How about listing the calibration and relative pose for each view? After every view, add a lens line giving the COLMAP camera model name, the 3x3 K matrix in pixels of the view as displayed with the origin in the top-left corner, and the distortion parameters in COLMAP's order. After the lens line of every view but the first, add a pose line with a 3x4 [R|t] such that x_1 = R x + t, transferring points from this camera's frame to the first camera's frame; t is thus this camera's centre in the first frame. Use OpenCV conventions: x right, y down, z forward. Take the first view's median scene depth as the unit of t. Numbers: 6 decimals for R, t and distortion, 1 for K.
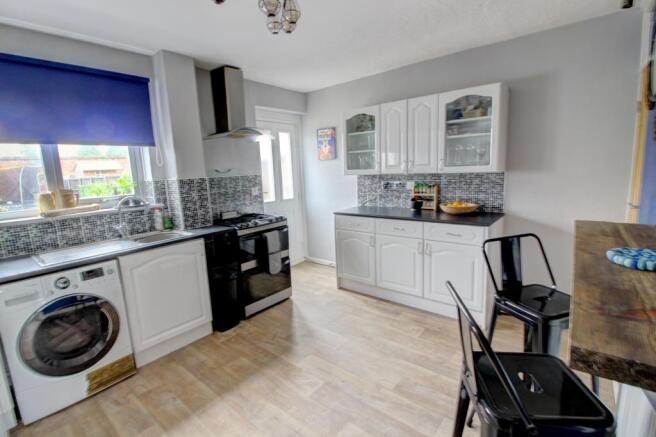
lens RADIAL K [[304.2, 0, 328.7], [0, 304.2, 215.2], [0, 0, 1]] dist [-0.018970, -0.001435]
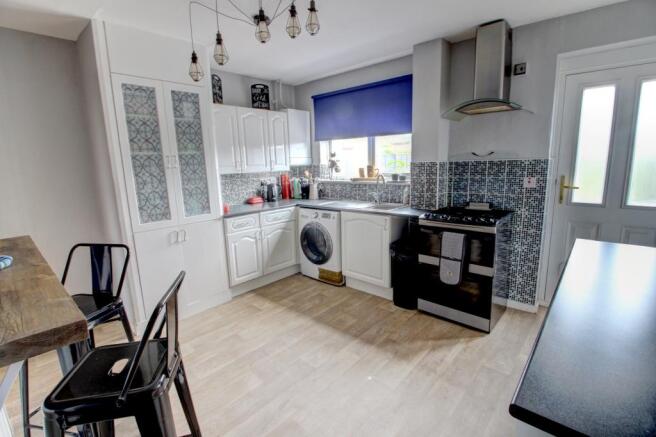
lens RADIAL K [[304.2, 0, 328.5], [0, 304.2, 216.7], [0, 0, 1]] dist [-0.018970, -0.001435]
pose [[-0.051124, 0.225317, -0.972943, 0.740667], [-0.117527, 0.966090, 0.229906, -0.164310], [0.991753, 0.126101, -0.022910, 0.840061]]
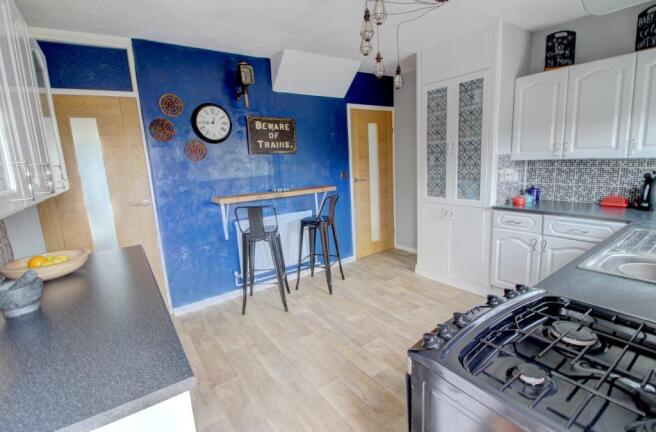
lens RADIAL K [[301.8, 0, 326.8], [0, 301.8, 213.4], [0, 0, 1]] dist [-0.012805, -0.001318]
pose [[-0.958219, 0.046028, 0.282309, -0.189269], [0.134391, 0.943694, 0.302291, -0.232081], [-0.252500, 0.327601, -0.910451, 1.592738]]
